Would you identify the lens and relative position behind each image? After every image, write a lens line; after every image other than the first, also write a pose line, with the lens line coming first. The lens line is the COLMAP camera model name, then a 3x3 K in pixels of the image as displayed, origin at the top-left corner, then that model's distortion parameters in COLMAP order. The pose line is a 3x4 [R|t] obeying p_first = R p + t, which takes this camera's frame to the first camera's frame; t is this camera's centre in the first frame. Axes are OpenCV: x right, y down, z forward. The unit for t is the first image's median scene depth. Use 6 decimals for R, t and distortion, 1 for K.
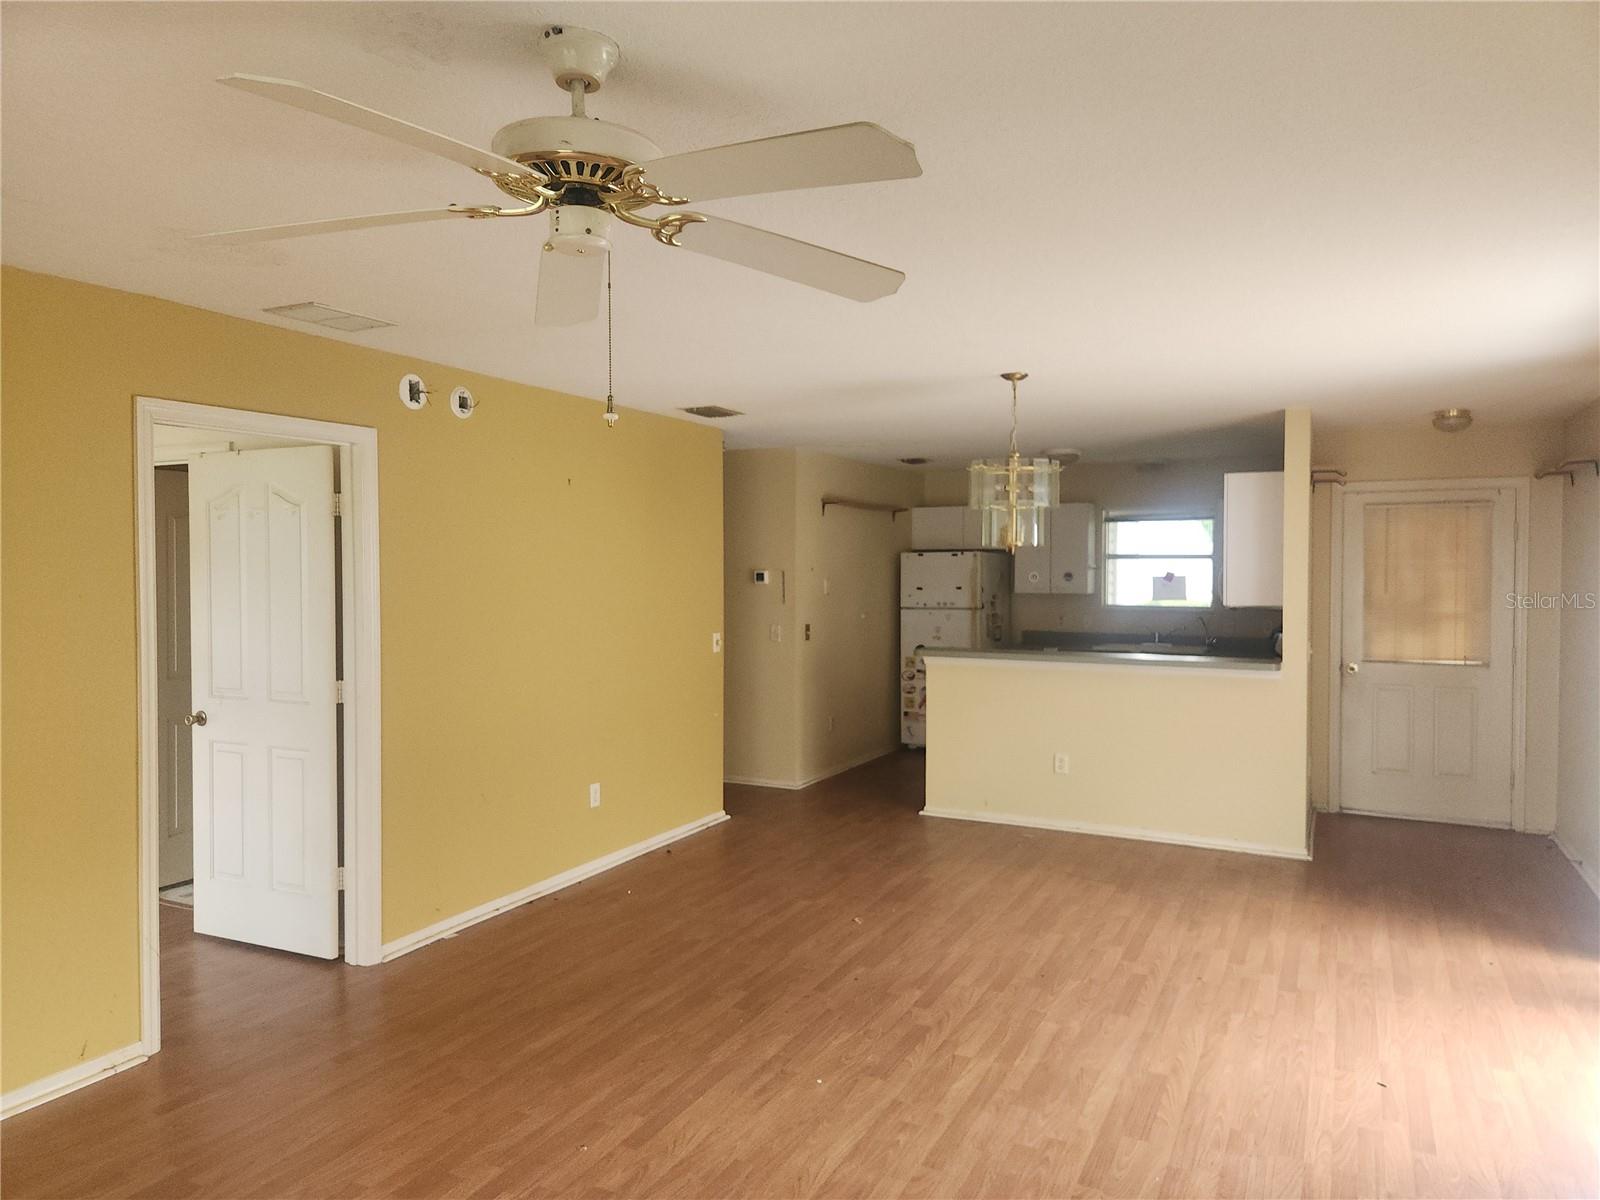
lens RADIAL K [[1070.9, 0, 800.9], [0, 1070.9, 602.1], [0, 0, 1]] dist [0.048063, -0.032437]
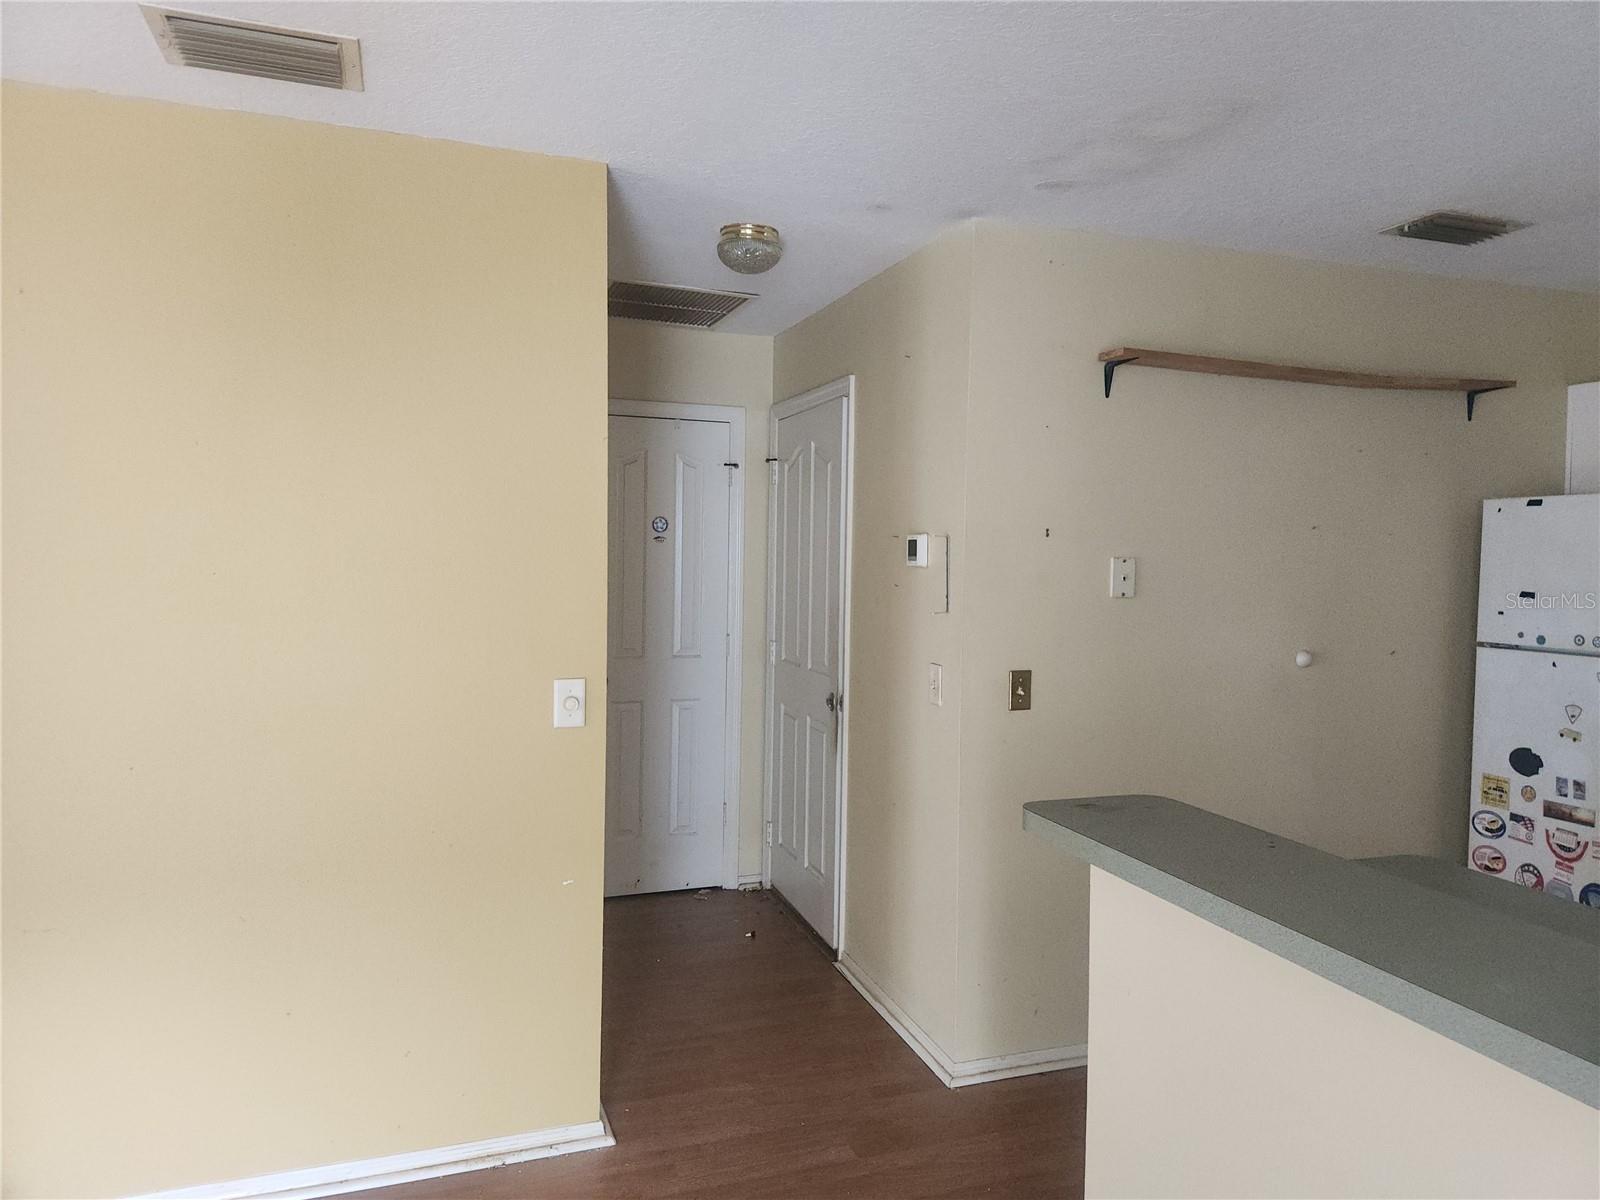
lens RADIAL K [[1070.9, 0, 799.4], [0, 1070.9, 589.5], [0, 0, 1]] dist [0.048063, -0.032437]
pose [[0.711339, 0.040046, -0.701707, 0.221495], [-0.038920, 0.999088, 0.017563, -0.012862], [0.701771, 0.014817, 0.712249, 0.635919]]
